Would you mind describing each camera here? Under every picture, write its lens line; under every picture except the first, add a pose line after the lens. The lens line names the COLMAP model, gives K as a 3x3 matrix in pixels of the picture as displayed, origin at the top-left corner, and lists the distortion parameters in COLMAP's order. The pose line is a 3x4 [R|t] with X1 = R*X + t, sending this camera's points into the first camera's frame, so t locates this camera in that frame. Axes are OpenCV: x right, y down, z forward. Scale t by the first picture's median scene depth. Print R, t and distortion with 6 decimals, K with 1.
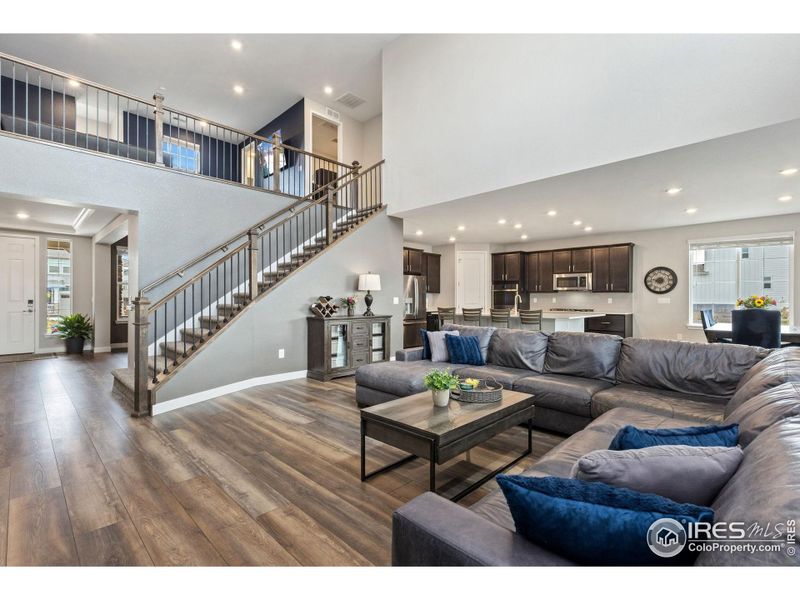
lens RADIAL K [[363.2, 0, 401.1], [0, 363.2, 300.8], [0, 0, 1]] dist [0.001289, 0.000184]
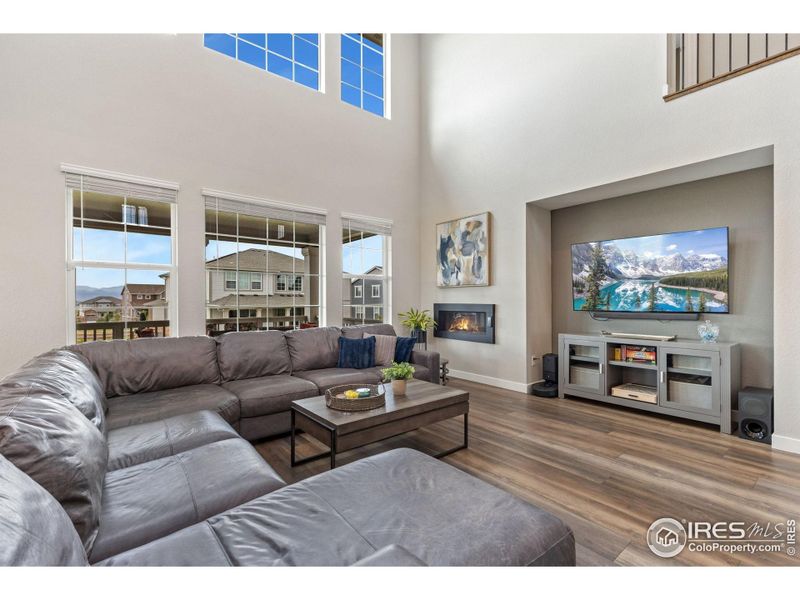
lens RADIAL K [[363.2, 0, 399.8], [0, 363.2, 303.7], [0, 0, 1]] dist [0.001289, 0.000184]
pose [[-0.991726, -0.003461, 0.128327, -0.035379], [-0.003073, 0.999990, 0.003222, 0.004112], [-0.128337, 0.002801, -0.991727, 2.229425]]
